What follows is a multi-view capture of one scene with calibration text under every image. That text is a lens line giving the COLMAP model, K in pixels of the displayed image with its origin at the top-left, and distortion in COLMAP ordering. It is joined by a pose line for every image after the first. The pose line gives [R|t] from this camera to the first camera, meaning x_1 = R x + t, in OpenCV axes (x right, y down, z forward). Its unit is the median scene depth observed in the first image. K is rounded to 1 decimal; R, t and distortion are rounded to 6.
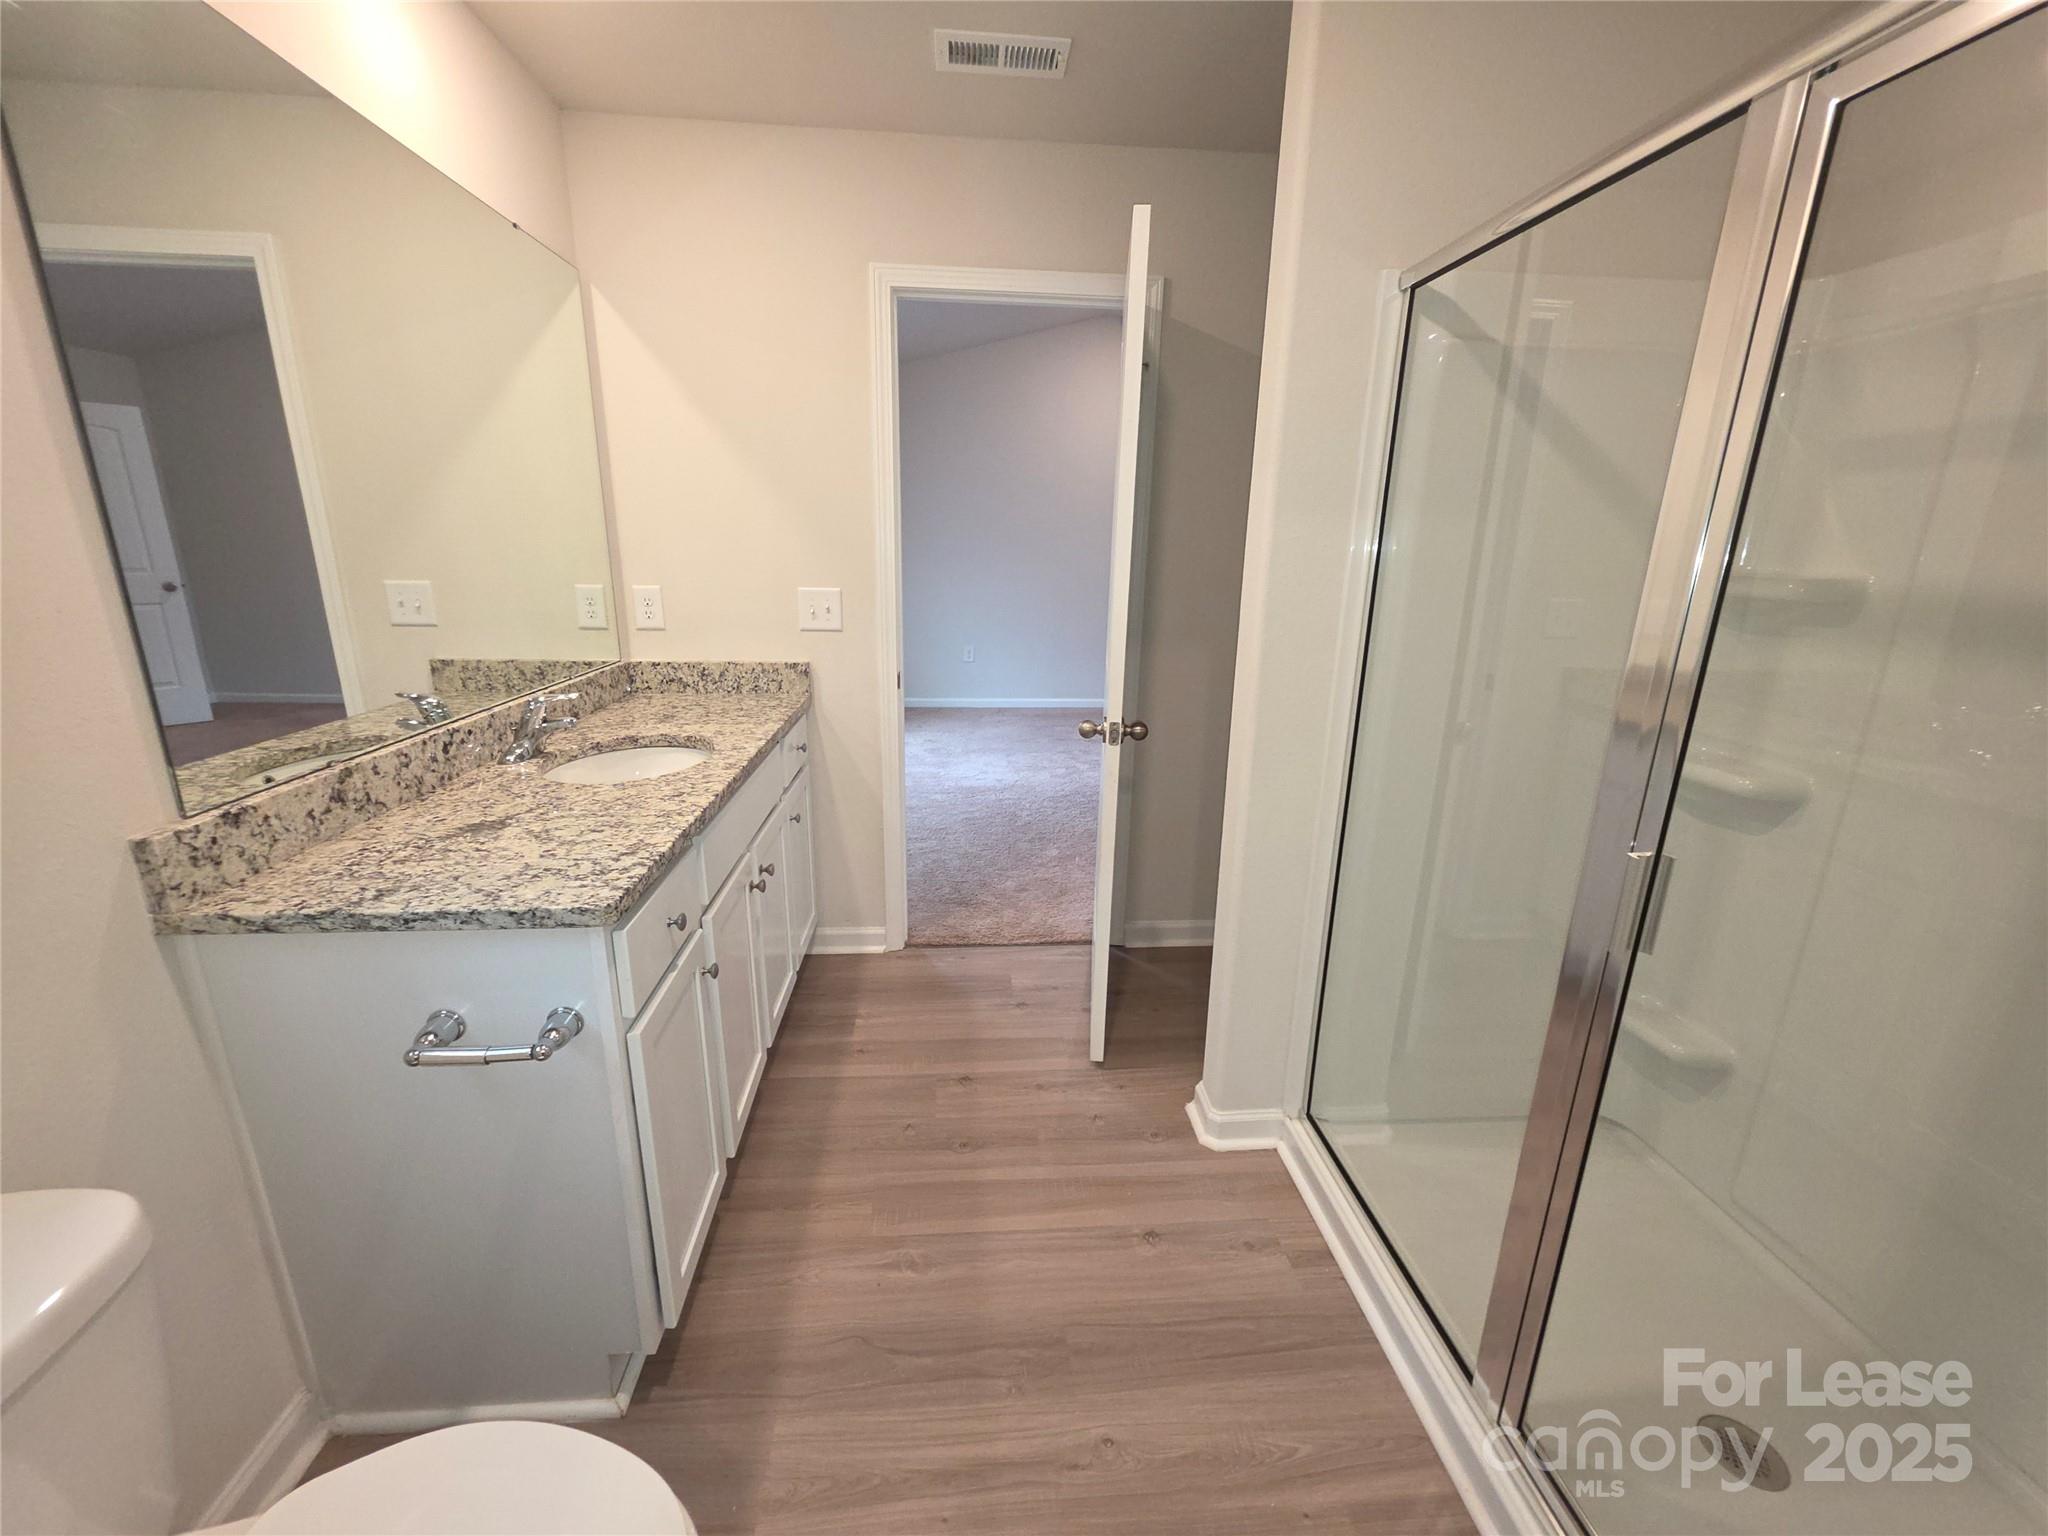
lens RADIAL K [[824.9, 0, 1021.6], [0, 824.9, 763.4], [0, 0, 1]] dist [0.003839, 0.000433]
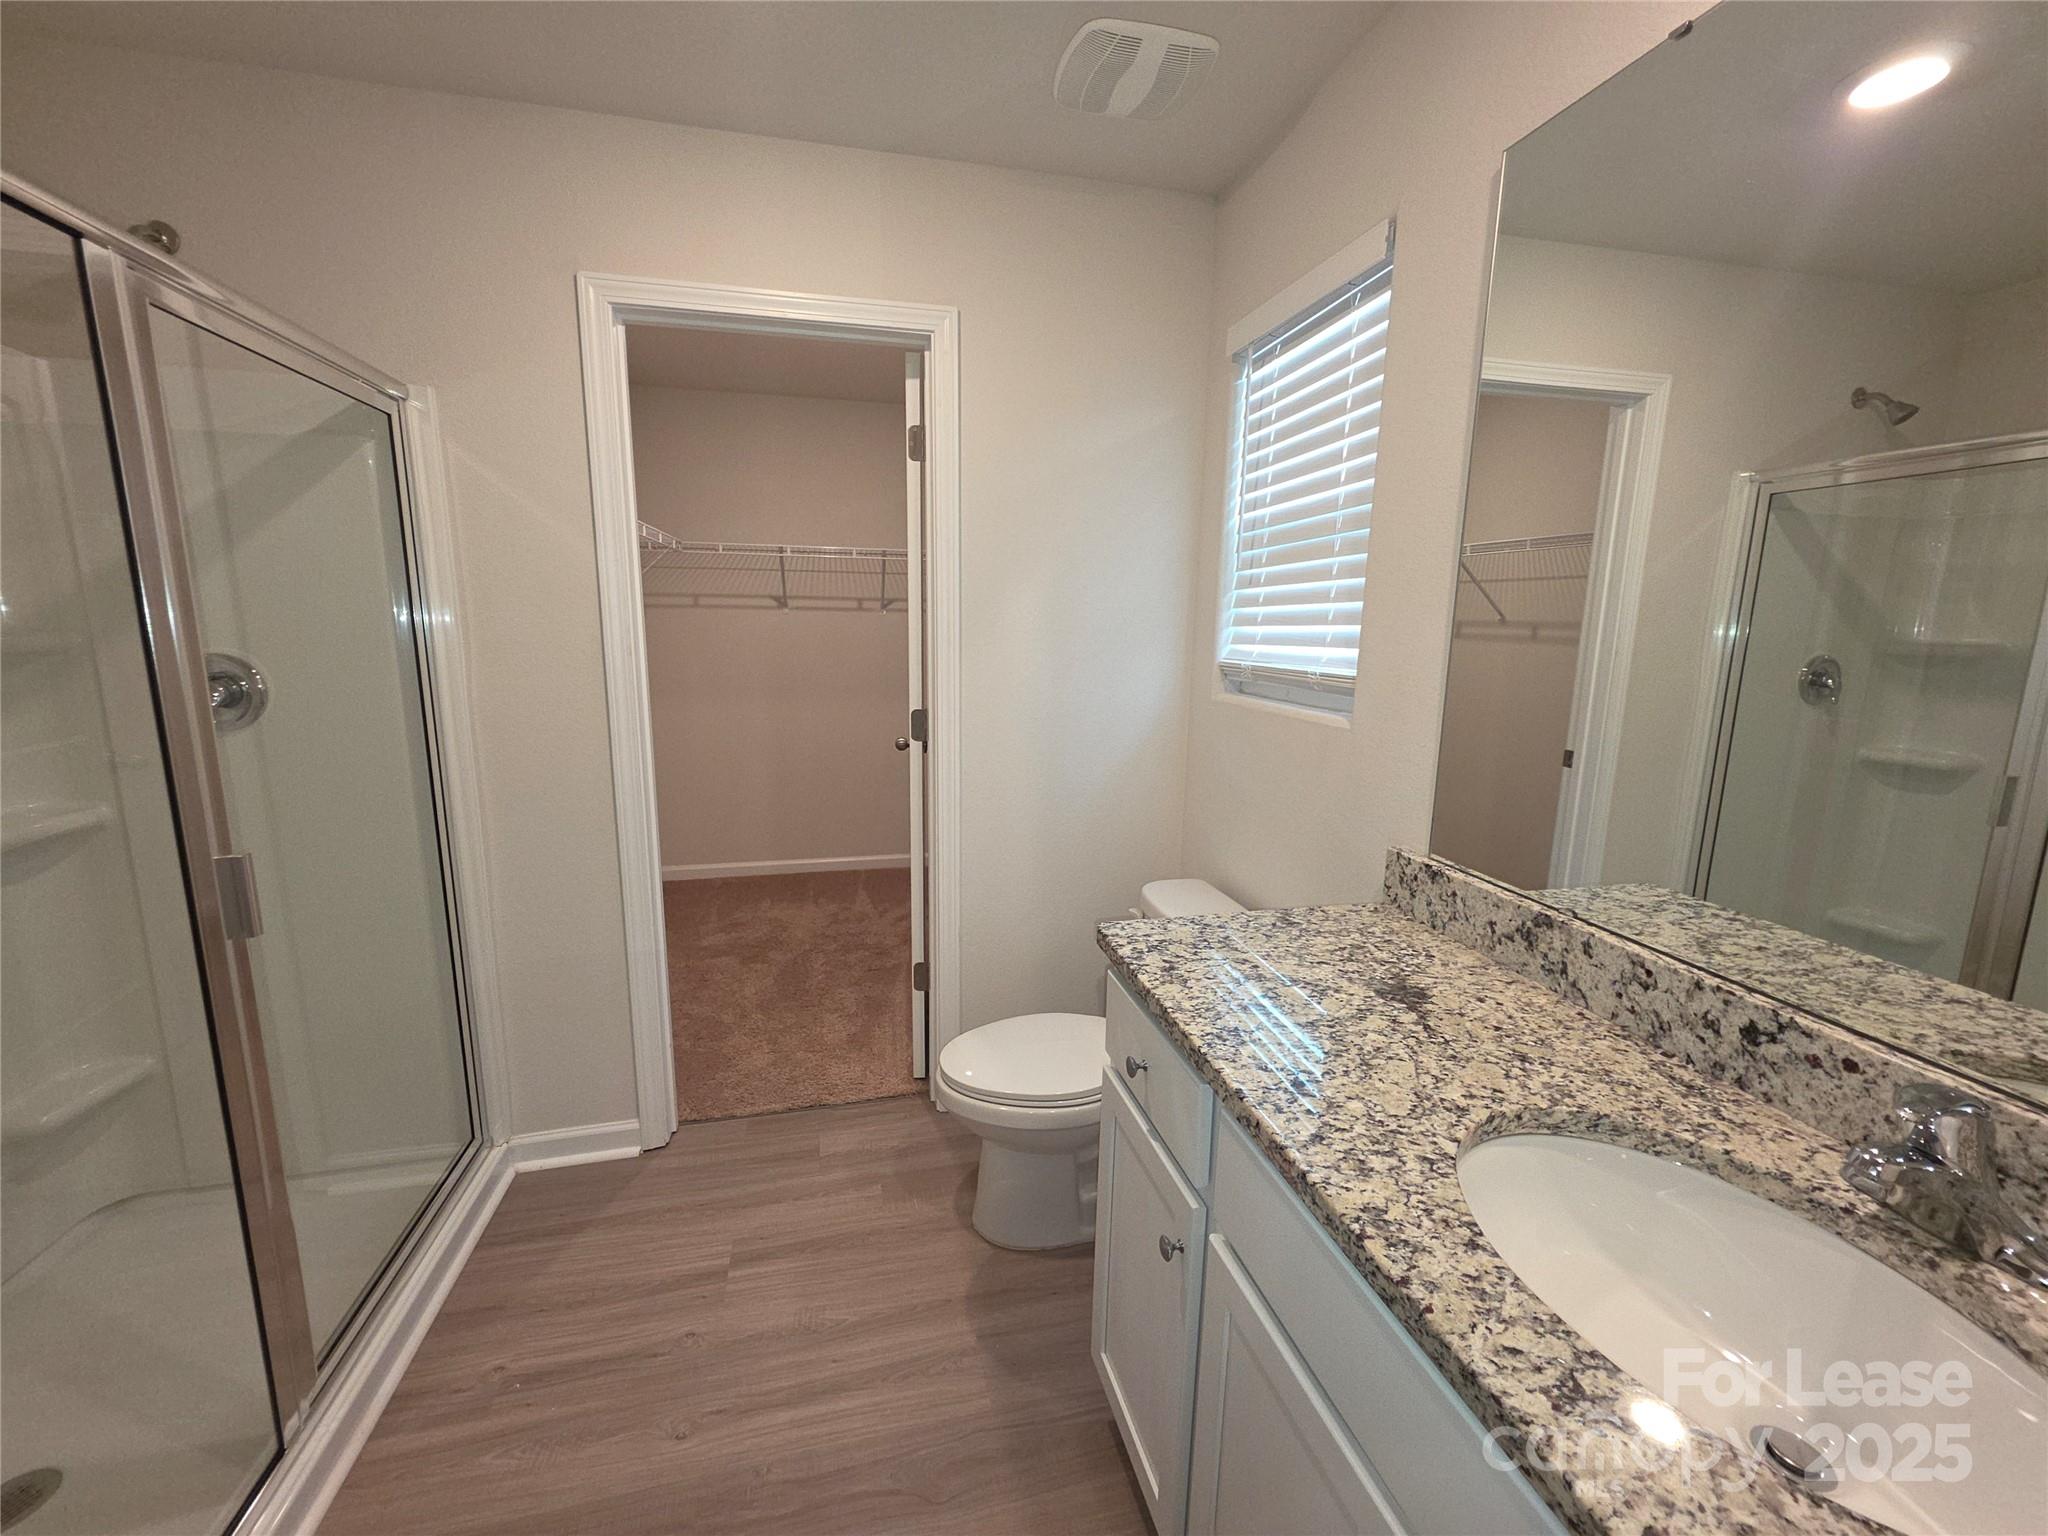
lens RADIAL K [[824.9, 0, 1024.6], [0, 824.9, 767.5], [0, 0, 1]] dist [0.003839, 0.000433]
pose [[-0.988185, -0.001809, -0.153258, -0.162013], [-0.067987, 0.901345, 0.427733, -0.441501], [0.137364, 0.433098, -0.890818, 1.573415]]
